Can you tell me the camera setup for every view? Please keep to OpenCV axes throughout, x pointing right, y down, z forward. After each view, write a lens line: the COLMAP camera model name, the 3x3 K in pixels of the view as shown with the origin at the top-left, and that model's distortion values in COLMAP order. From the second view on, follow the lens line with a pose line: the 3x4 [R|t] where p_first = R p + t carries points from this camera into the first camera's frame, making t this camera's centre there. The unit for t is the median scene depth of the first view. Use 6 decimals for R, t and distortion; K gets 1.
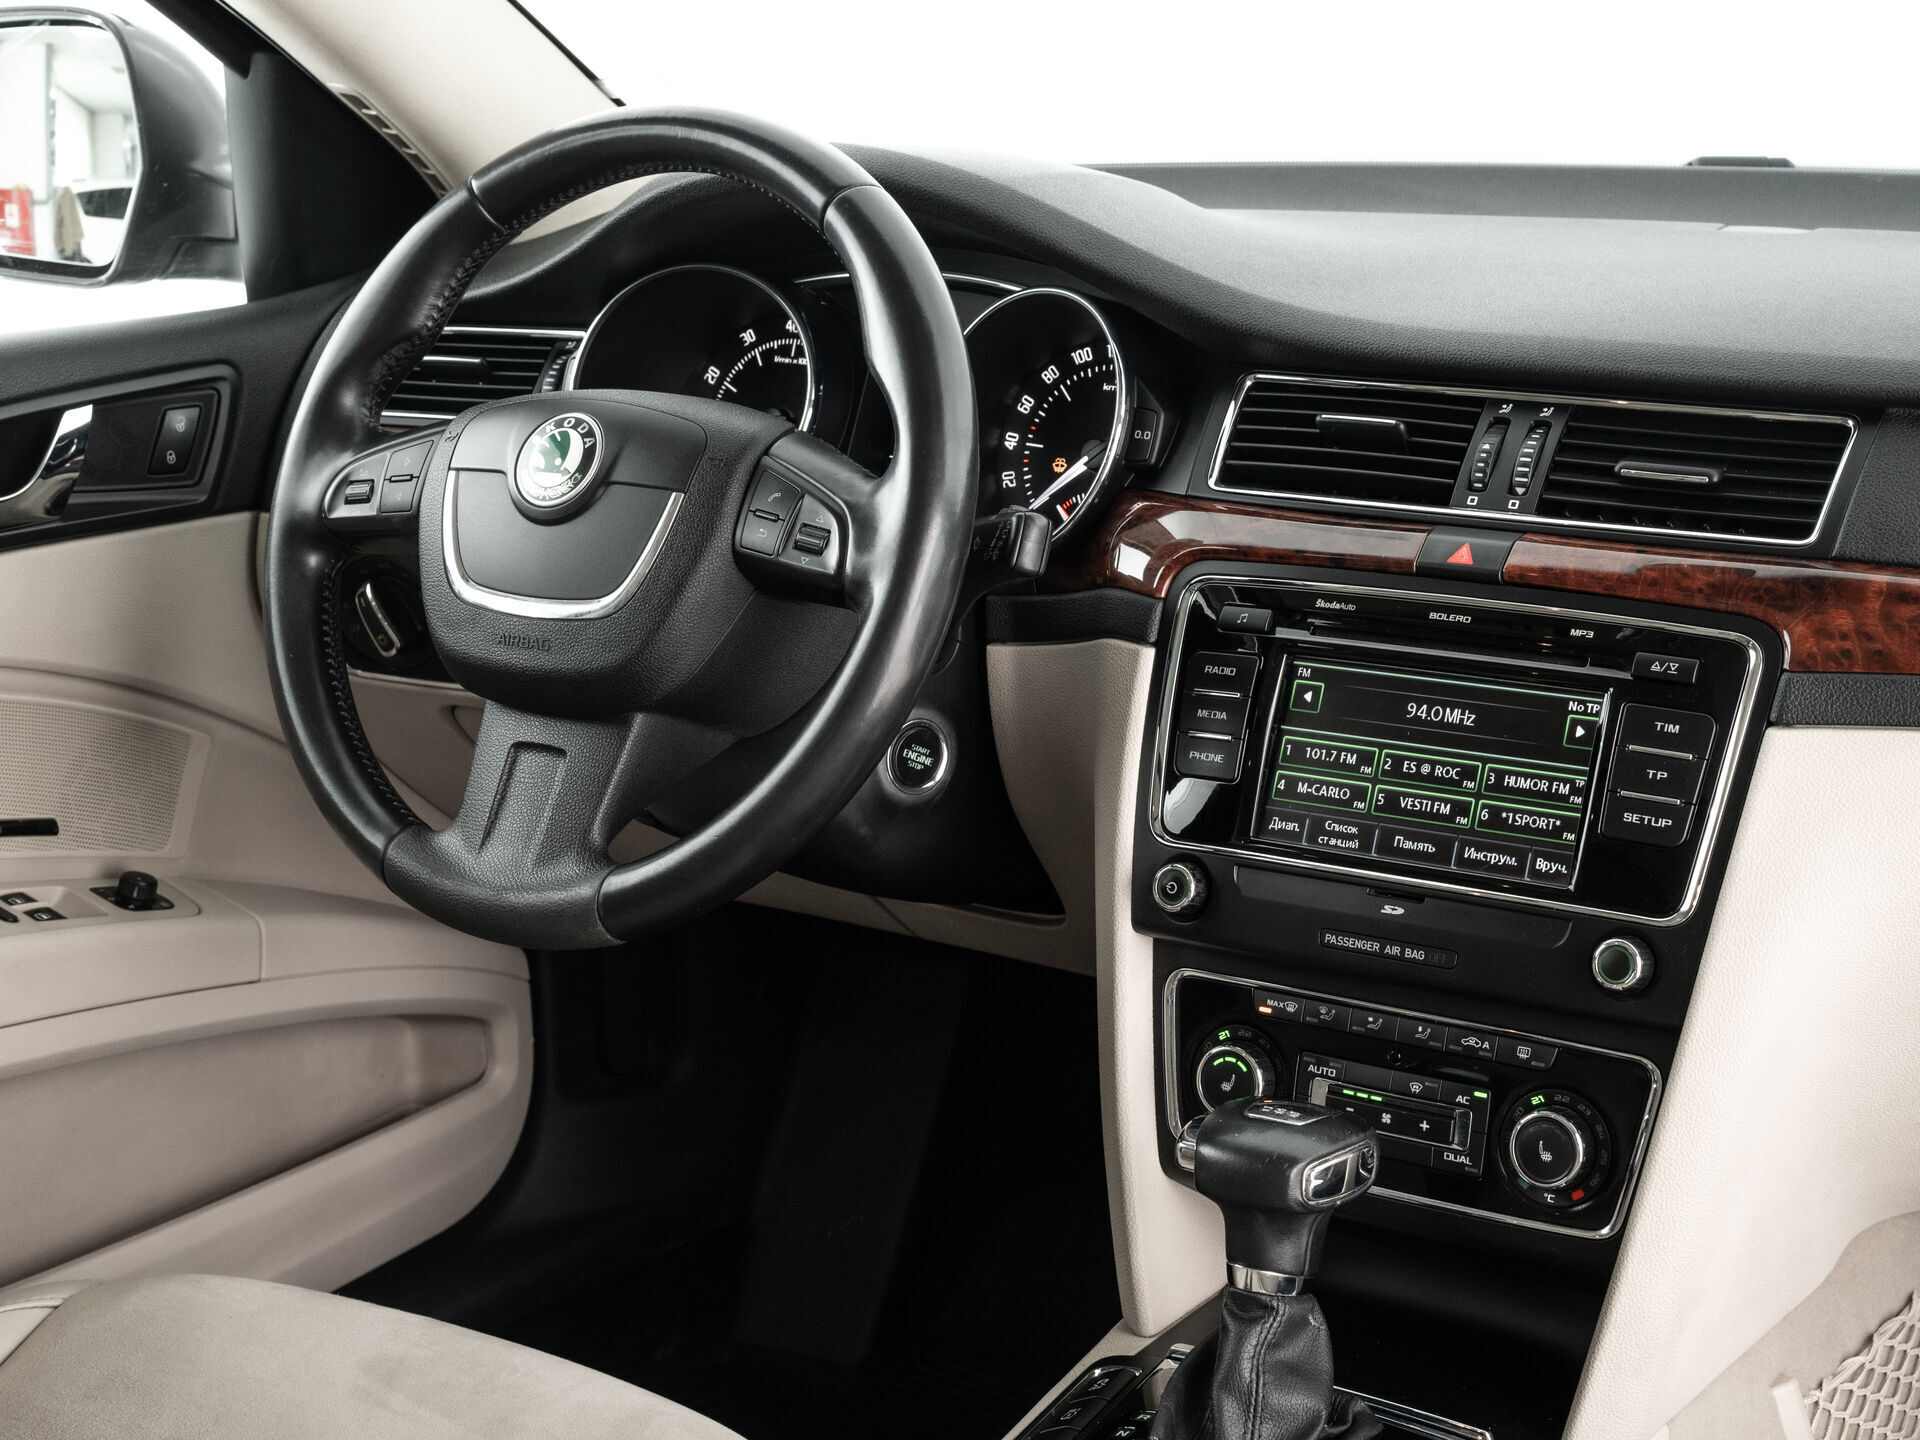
lens RADIAL K [[3226.1, 0, 960.0], [0, 3226.1, 720.0], [0, 0, 1]] dist [0.004080, -0.029497]
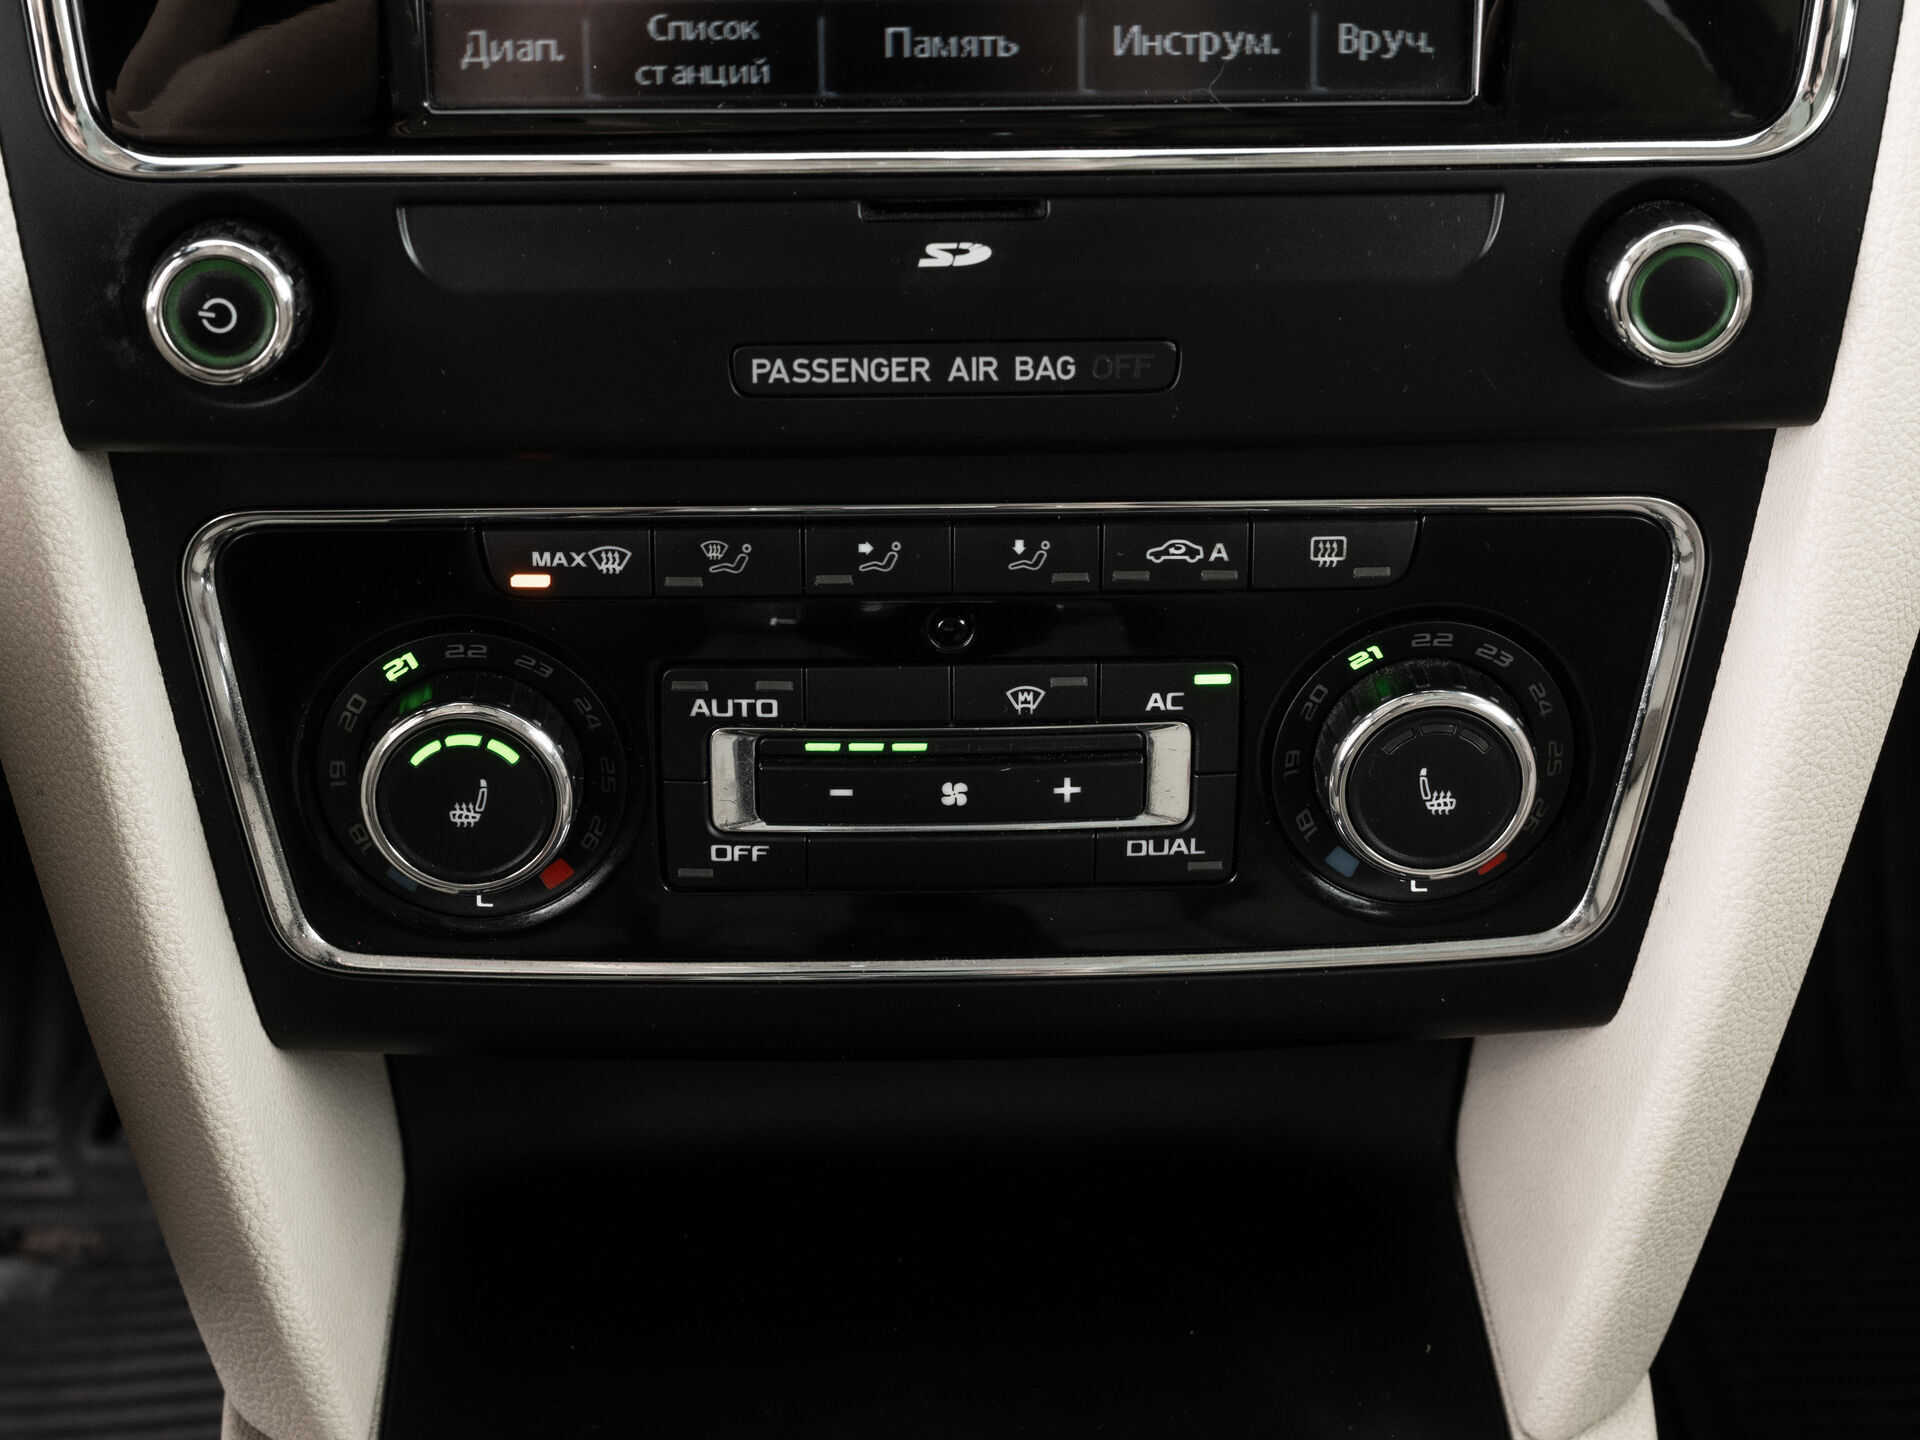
lens RADIAL K [[3249.7, 0, 960.0], [0, 3249.7, 720.0], [0, 0, 1]] dist [-0.003765, 0.080962]
pose [[0.796852, -0.319141, 0.513008, -0.054445], [0.119692, 0.915662, 0.383714, -0.026400], [-0.592201, -0.244360, 0.767845, 0.702116]]
